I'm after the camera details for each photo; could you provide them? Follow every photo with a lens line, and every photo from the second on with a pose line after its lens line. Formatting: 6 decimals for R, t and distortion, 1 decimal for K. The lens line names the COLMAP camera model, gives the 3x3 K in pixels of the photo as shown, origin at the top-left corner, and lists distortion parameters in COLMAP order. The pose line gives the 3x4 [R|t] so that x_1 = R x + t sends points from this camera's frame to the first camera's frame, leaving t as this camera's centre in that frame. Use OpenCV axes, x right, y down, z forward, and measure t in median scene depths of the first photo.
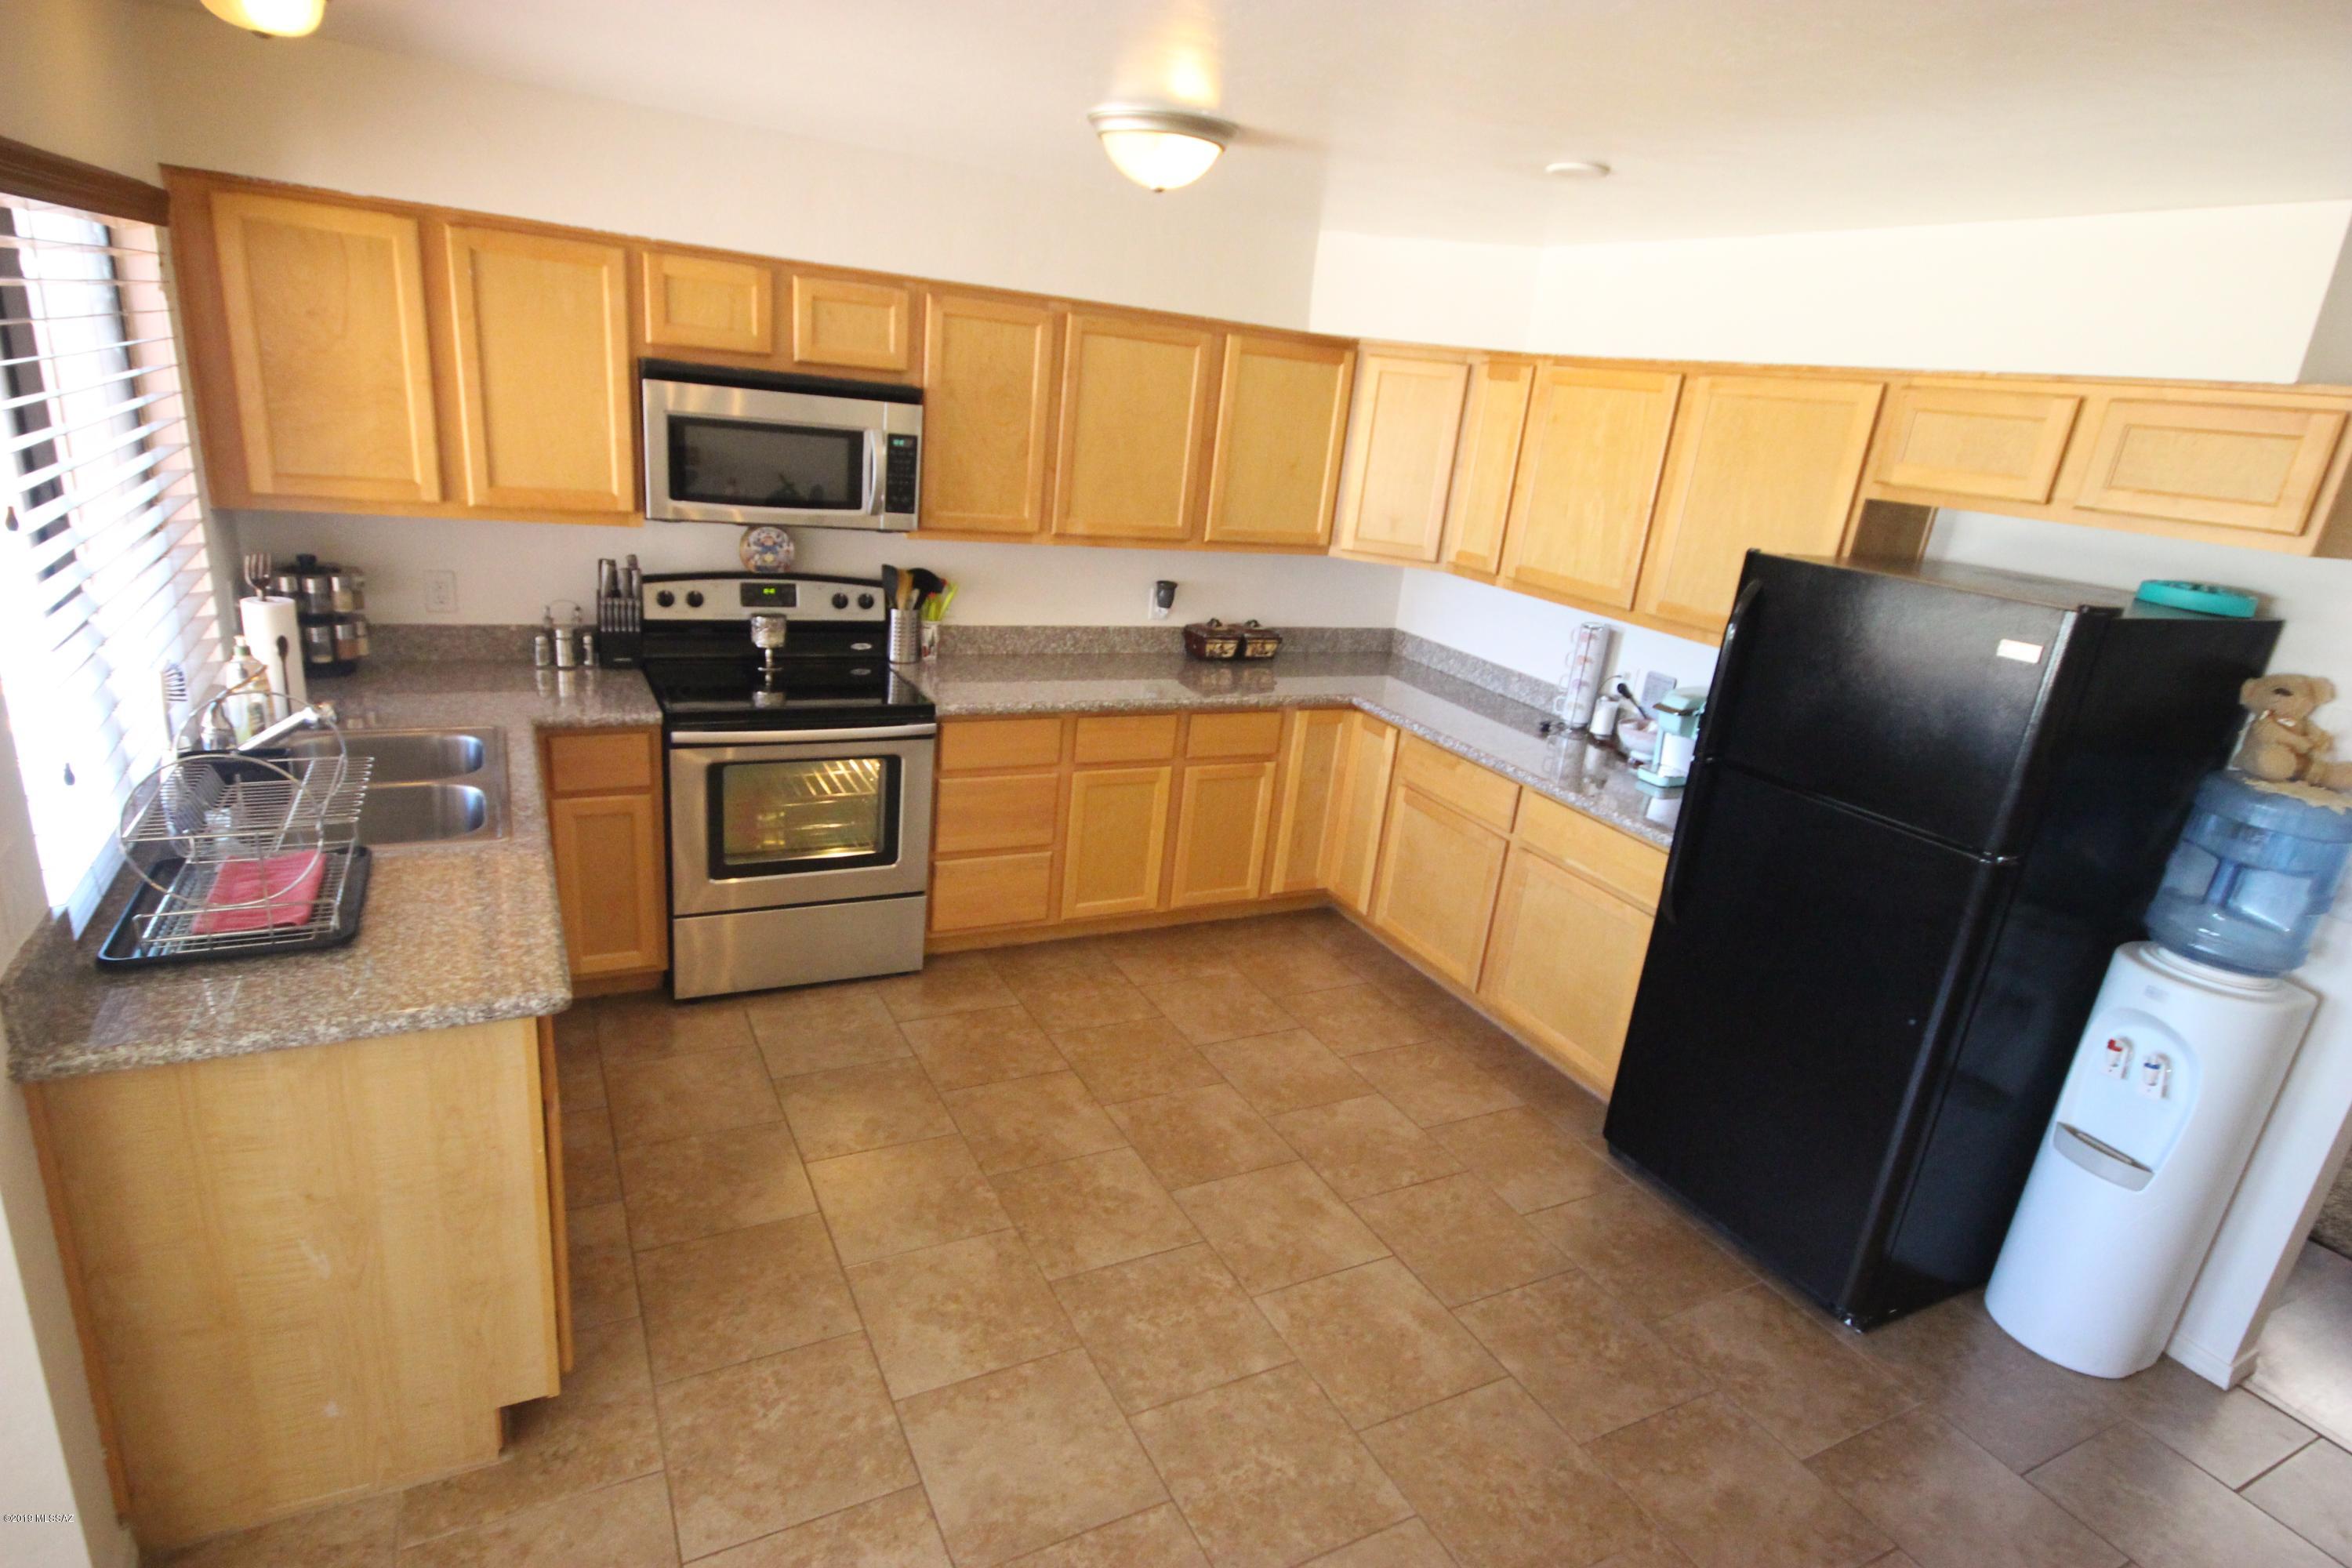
lens RADIAL K [[1242.0, 0, 1173.0], [0, 1242.0, 789.7], [0, 0, 1]] dist [0.005765, 0.000993]
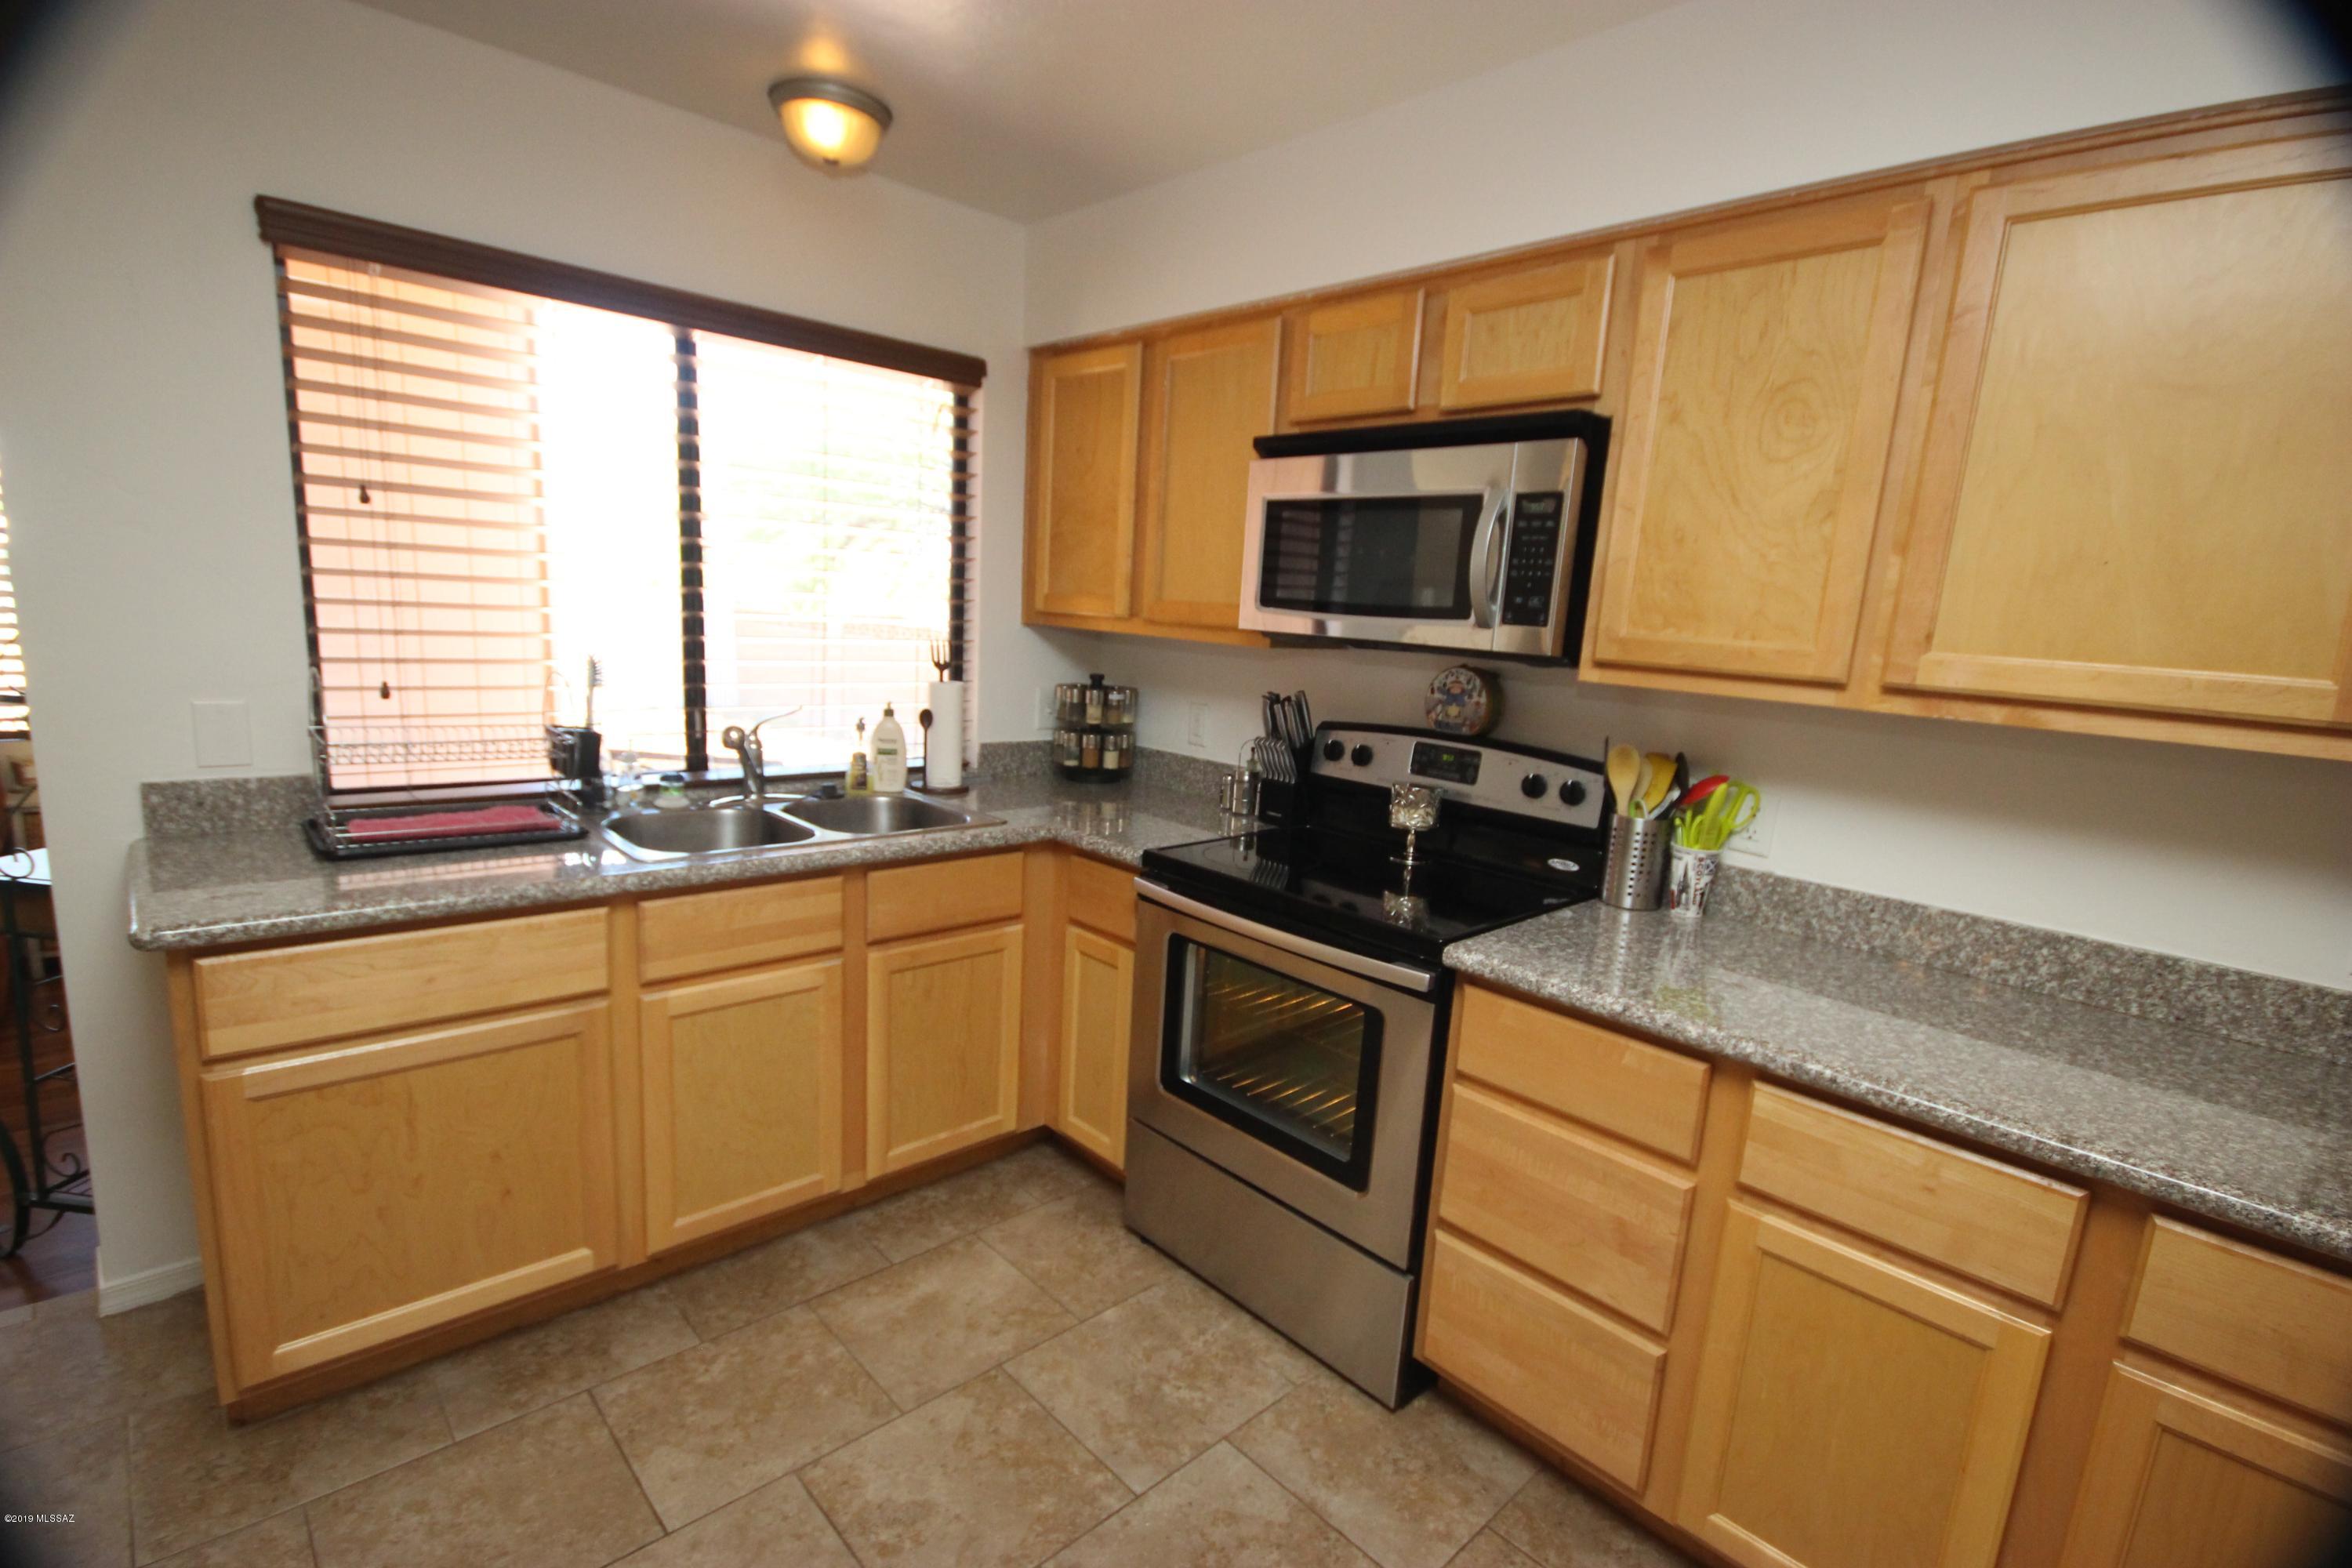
lens RADIAL K [[1101.0, 0, 1175.2], [0, 1101.0, 794.6], [0, 0, 1]] dist [-0.002352, -0.000338]
pose [[0.280270, 0.080610, -0.956531, 0.231607], [-0.334227, 0.942311, -0.018519, -0.078105], [0.899856, 0.324889, 0.291044, 0.695327]]
